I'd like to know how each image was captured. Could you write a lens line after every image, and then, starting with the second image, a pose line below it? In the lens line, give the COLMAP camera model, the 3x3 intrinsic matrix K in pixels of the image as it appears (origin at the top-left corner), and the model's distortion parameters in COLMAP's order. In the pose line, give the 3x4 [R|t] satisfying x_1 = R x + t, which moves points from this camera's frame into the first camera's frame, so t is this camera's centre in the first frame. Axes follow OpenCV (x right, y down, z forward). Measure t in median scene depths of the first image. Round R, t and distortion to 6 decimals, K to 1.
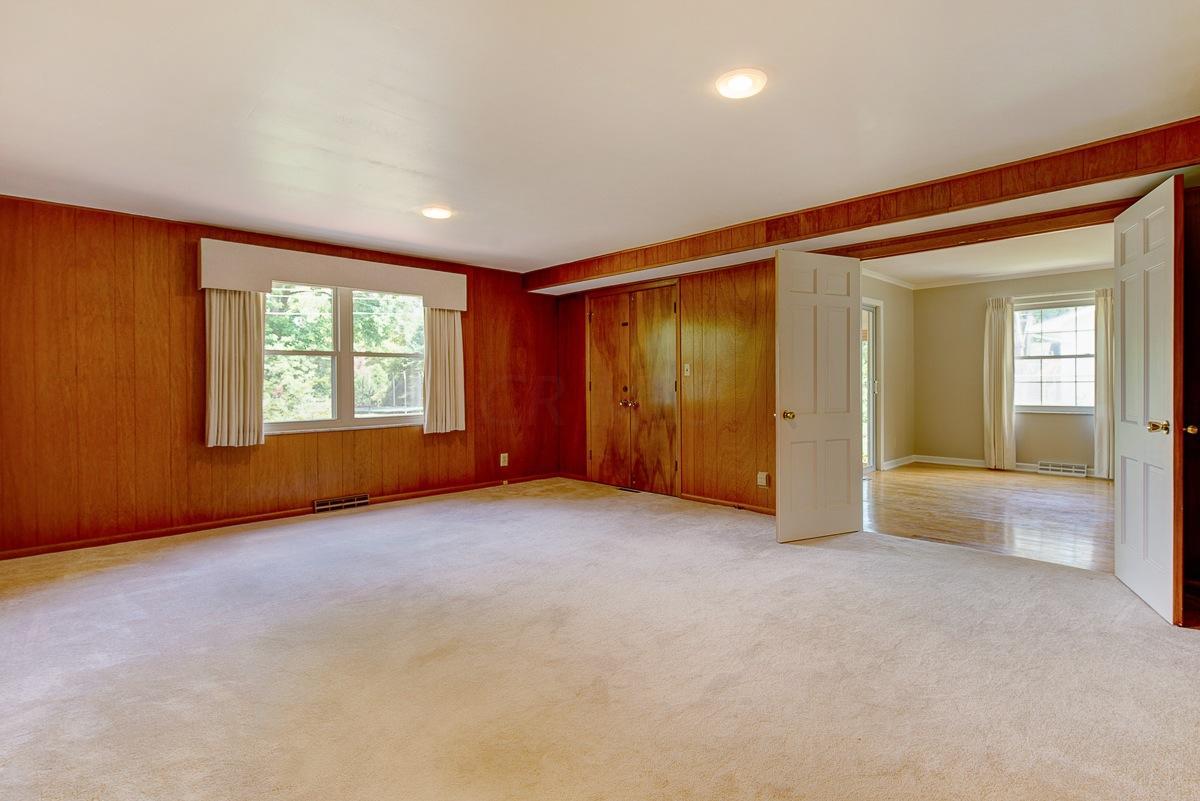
lens RADIAL K [[614.8, 0, 599.6], [0, 614.8, 383.5], [0, 0, 1]] dist [-0.002001, -0.000261]
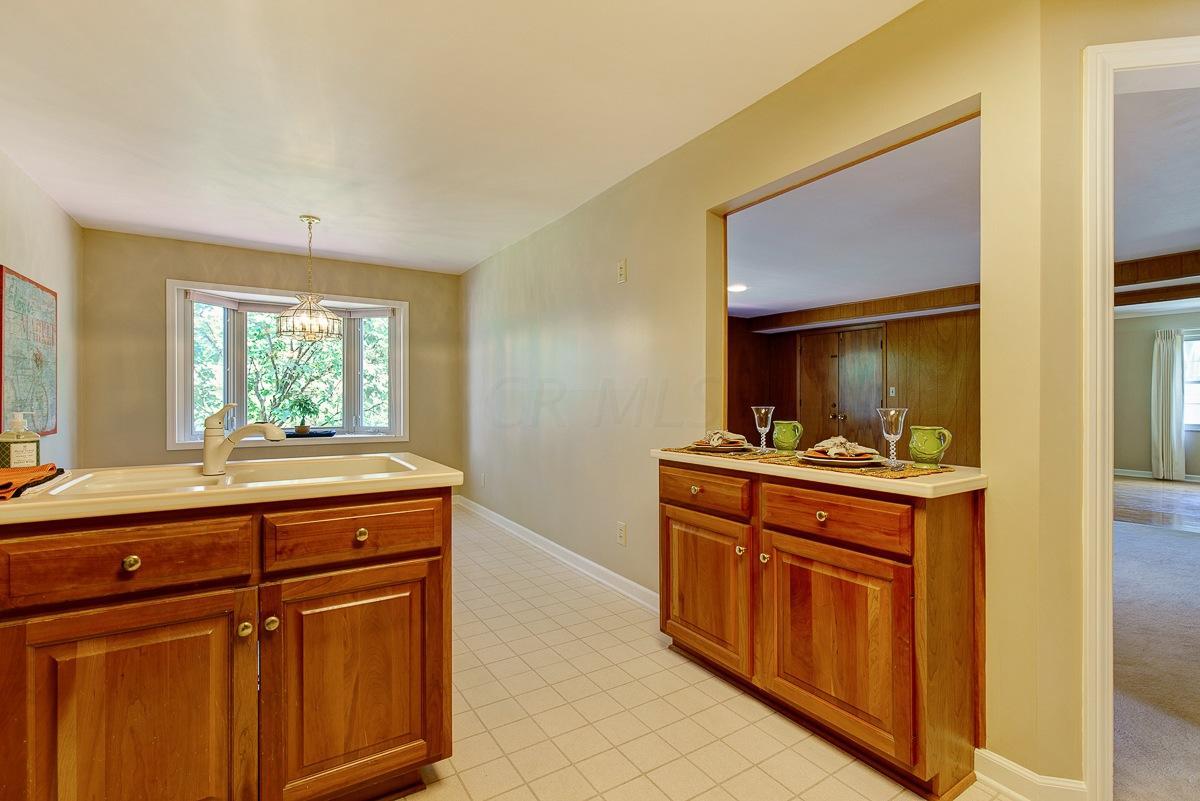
lens RADIAL K [[557.6, 0, 604.0], [0, 557.6, 395.5], [0, 0, 1]] dist [0.001410, 0.000319]
pose [[0.979637, 0.008701, -0.200587, -0.198874], [-0.010082, 0.999932, -0.005862, -0.000308], [0.200522, 0.007764, 0.979658, -0.269008]]
